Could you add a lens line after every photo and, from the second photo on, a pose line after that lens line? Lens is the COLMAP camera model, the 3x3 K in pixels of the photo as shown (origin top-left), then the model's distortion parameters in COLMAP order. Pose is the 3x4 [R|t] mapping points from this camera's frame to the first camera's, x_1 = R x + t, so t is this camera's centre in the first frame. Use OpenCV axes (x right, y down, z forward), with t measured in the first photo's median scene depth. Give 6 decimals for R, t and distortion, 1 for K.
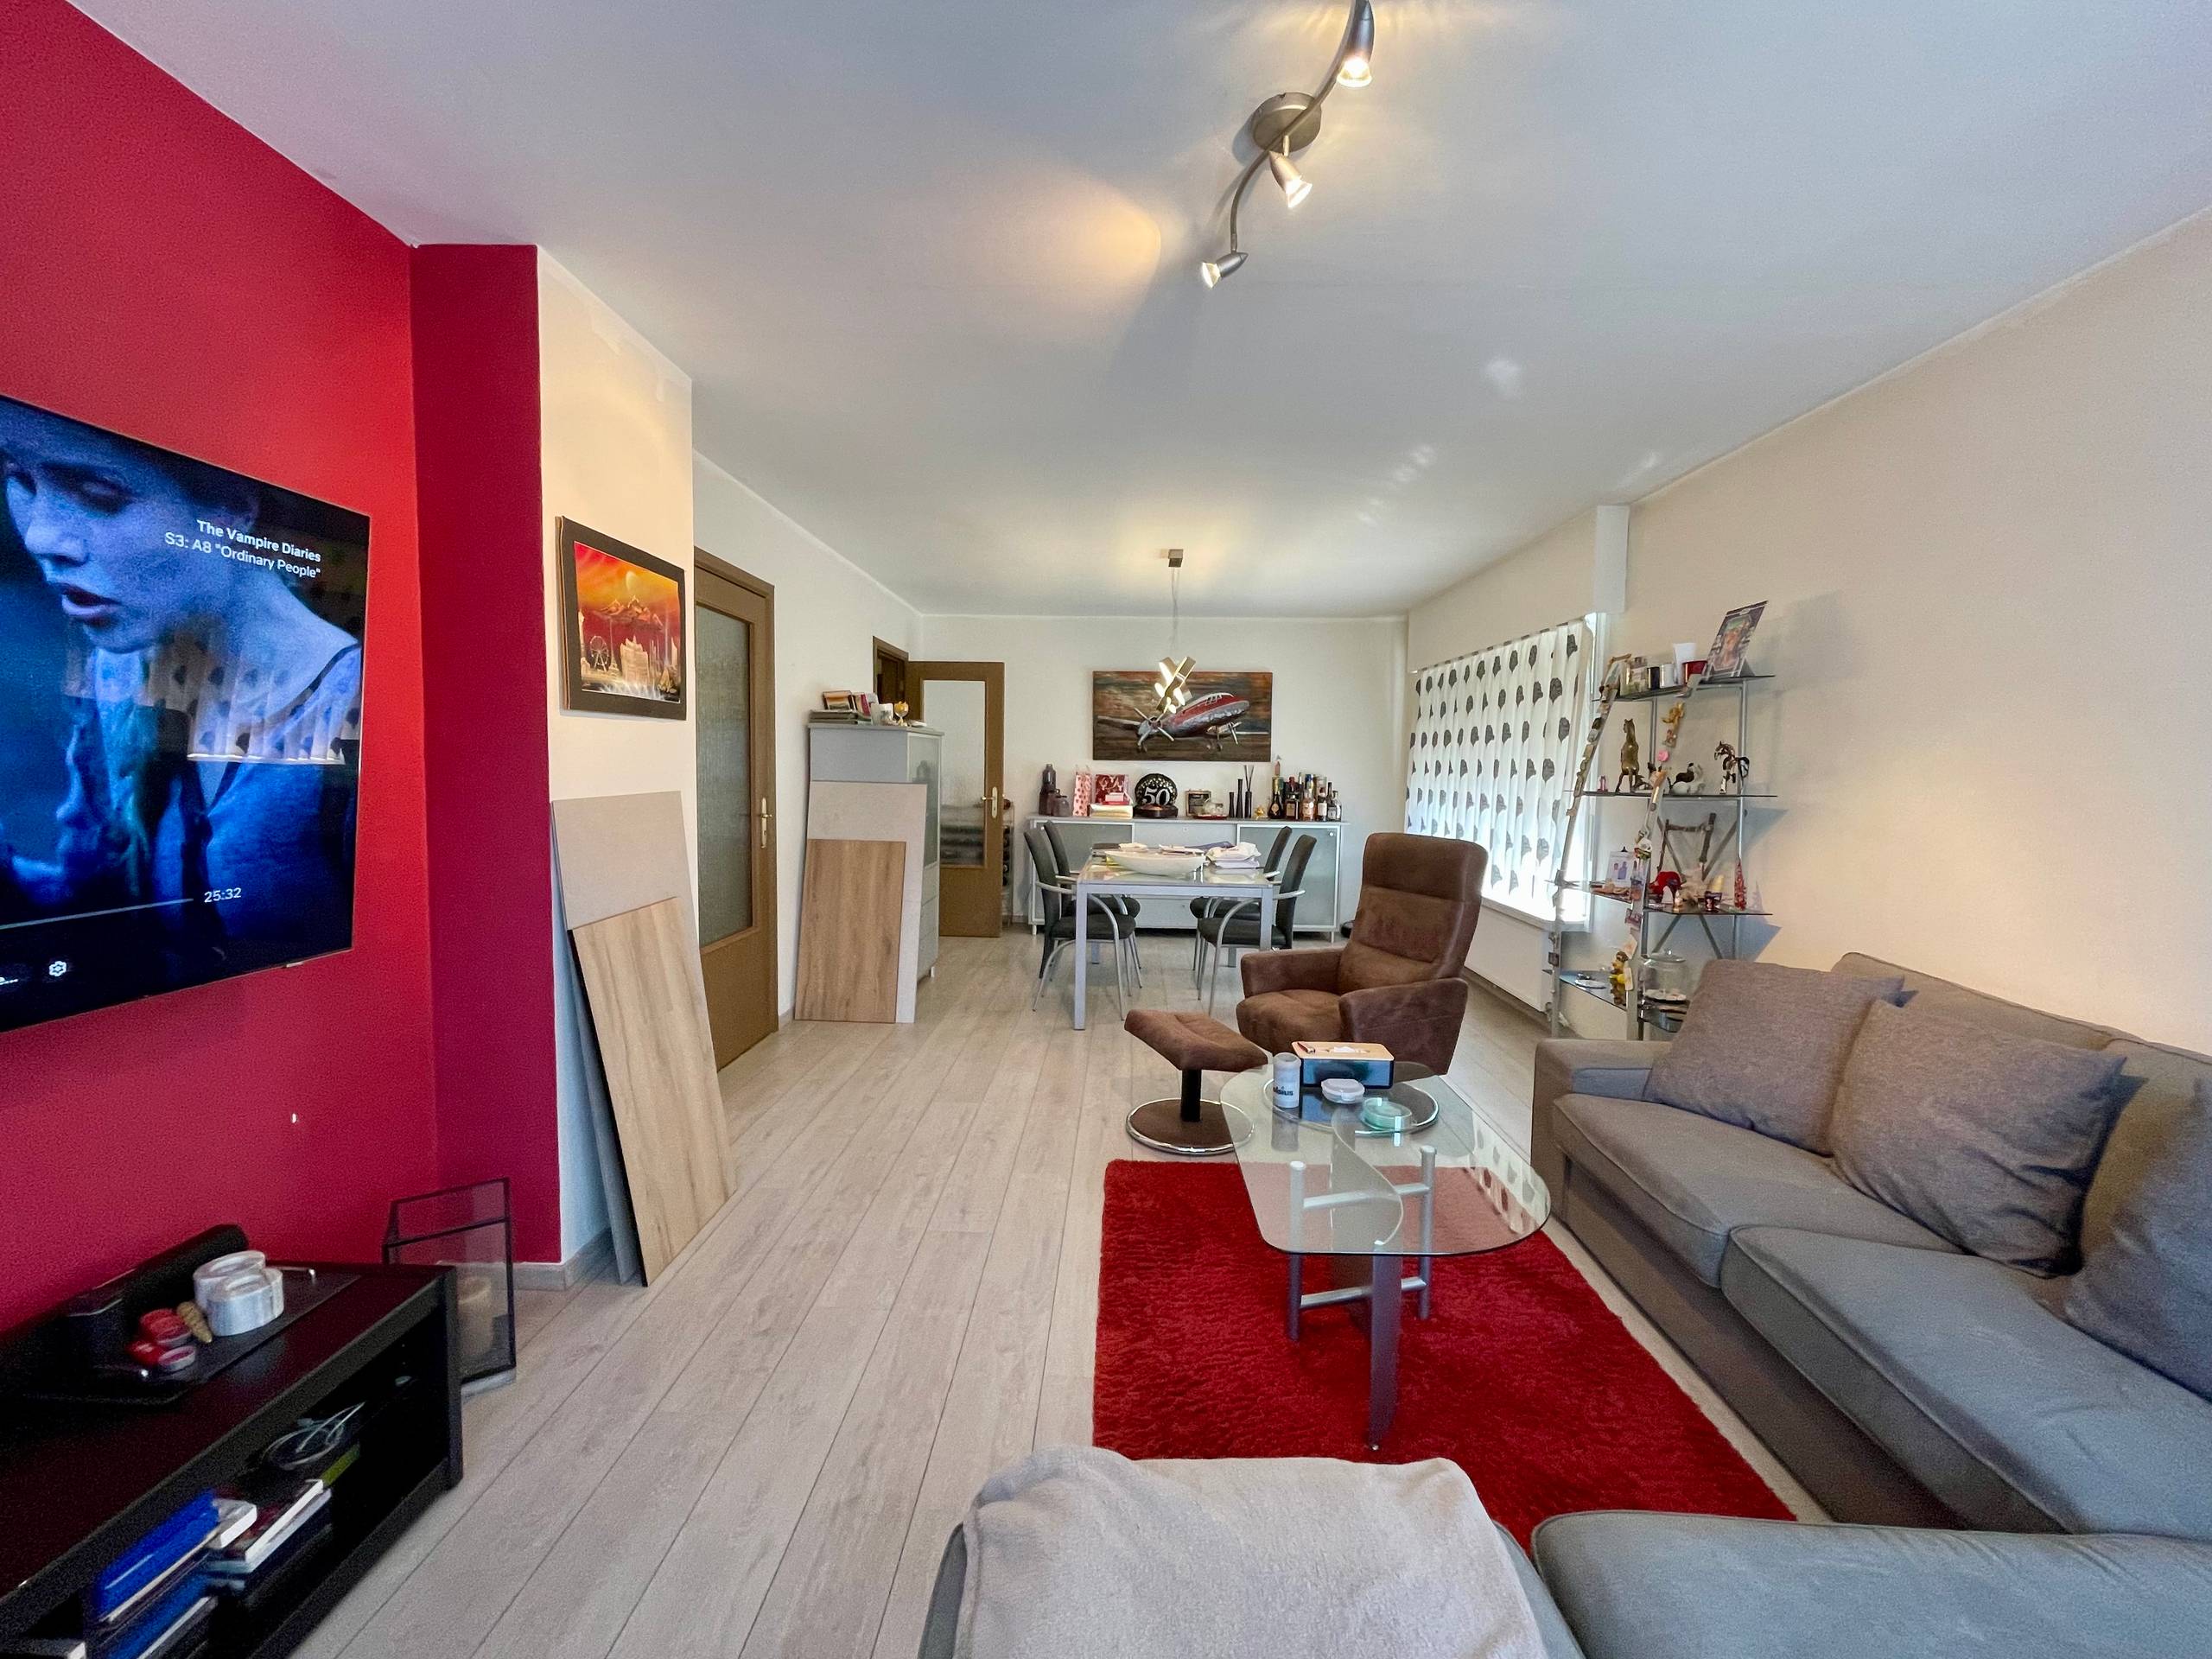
lens RADIAL K [[891.6, 0, 1098.6], [0, 891.6, 826.0], [0, 0, 1]] dist [-0.002920, -0.000228]
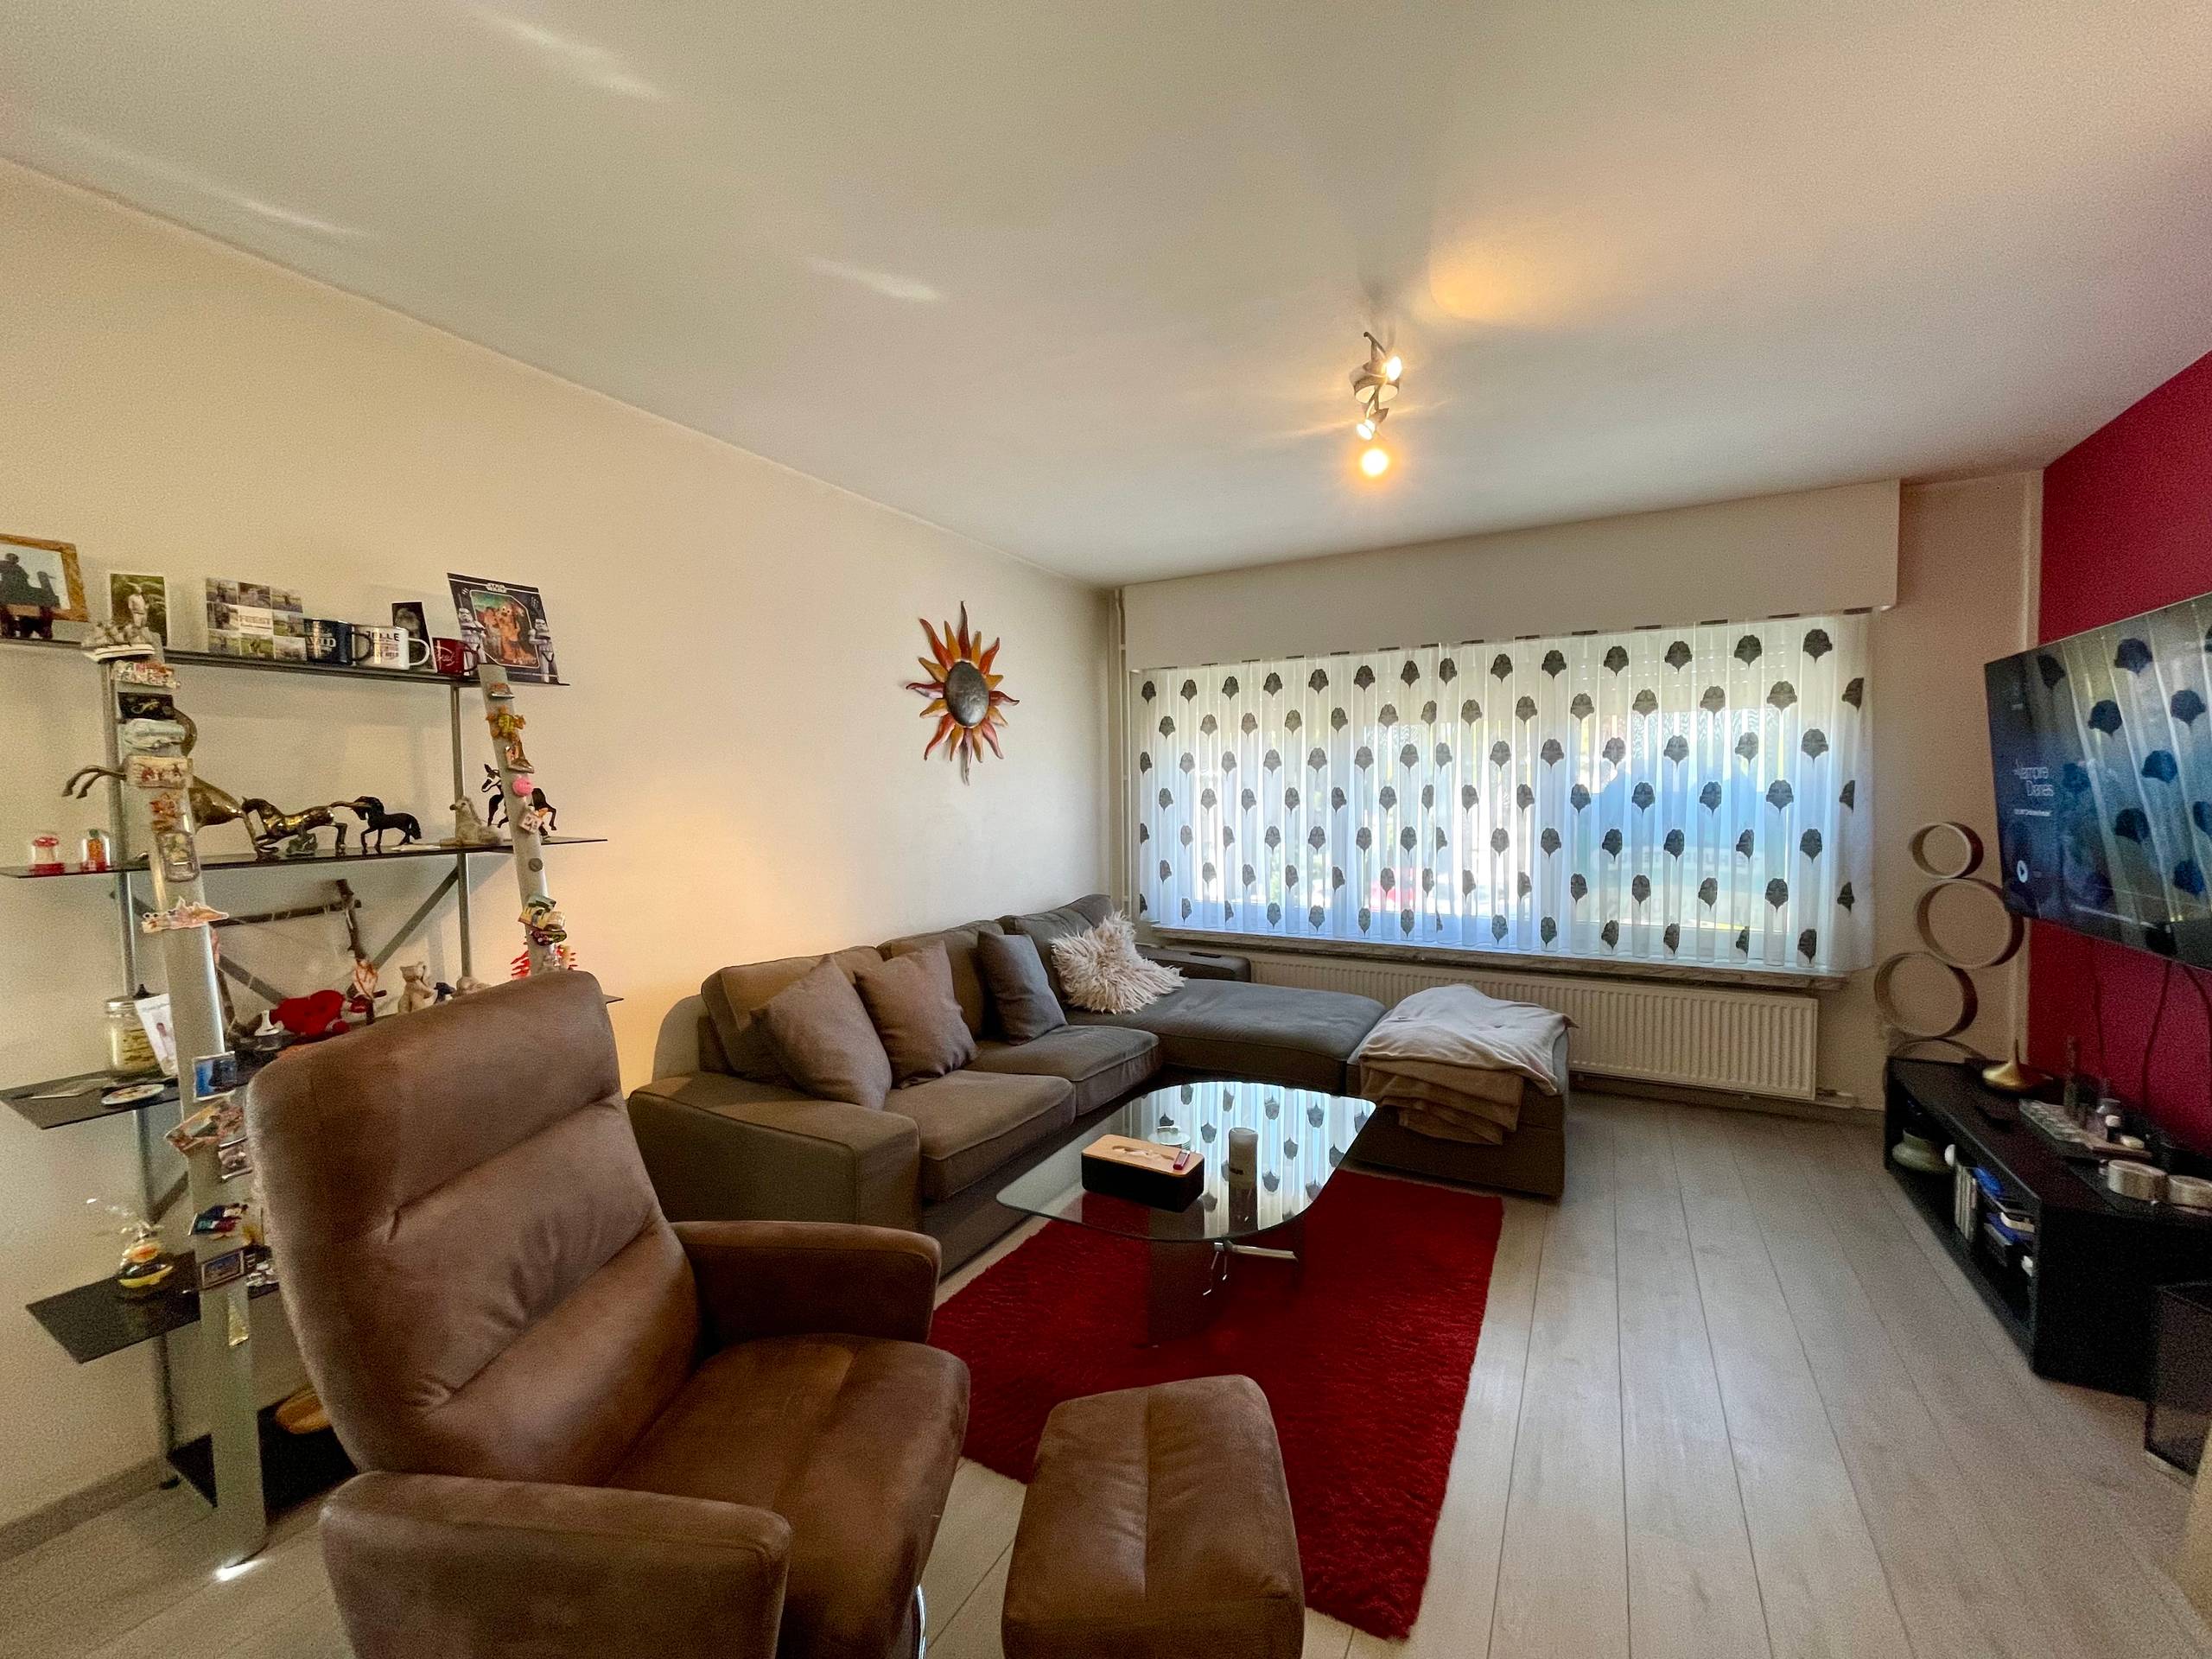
lens RADIAL K [[857.0, 0, 1121.5], [0, 857.0, 816.4], [0, 0, 1]] dist [0.001989, -0.000039]
pose [[-0.888465, -0.027176, 0.458139, -0.046799], [0.022319, 0.994506, 0.102276, -0.102909], [-0.458402, 0.101093, -0.882977, 1.249566]]
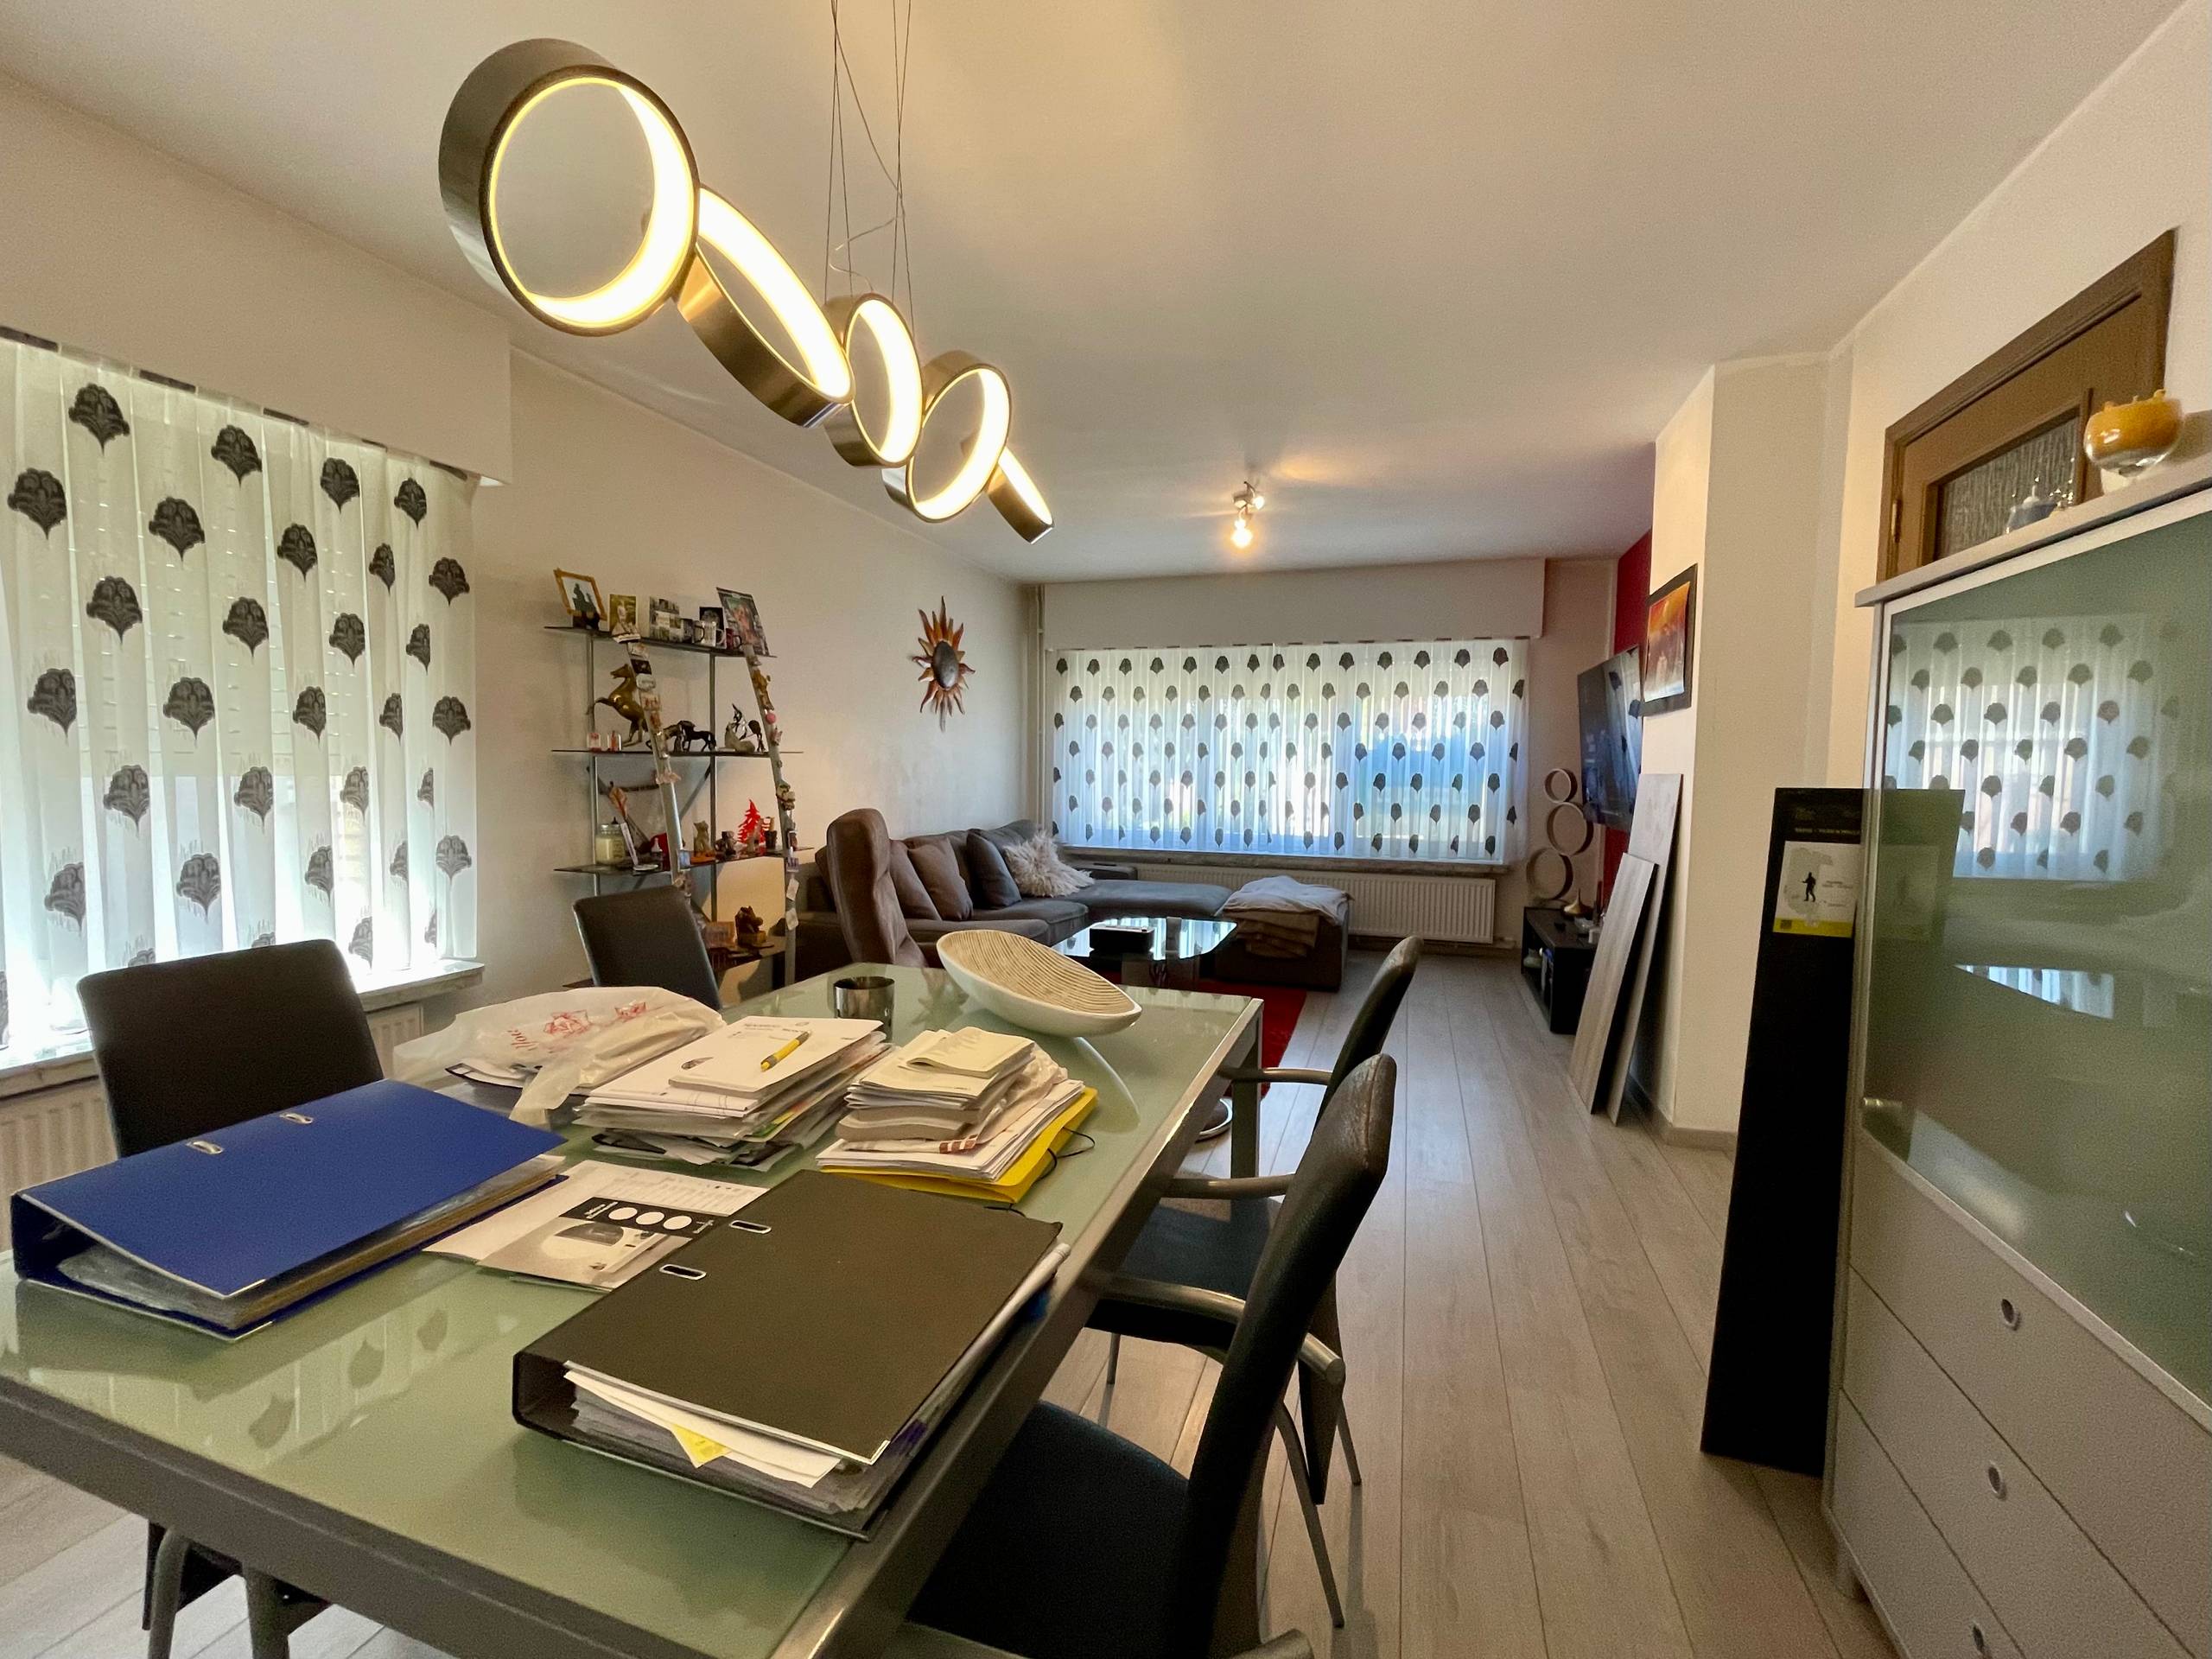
lens RADIAL K [[924.7, 0, 1112.4], [0, 924.7, 811.1], [0, 0, 1]] dist [0.020829, -0.000100]
pose [[-0.961456, -0.047991, 0.270740, -0.093121], [-0.013970, 0.991905, 0.126214, -0.106279], [-0.274605, 0.117567, -0.954343, 1.845200]]
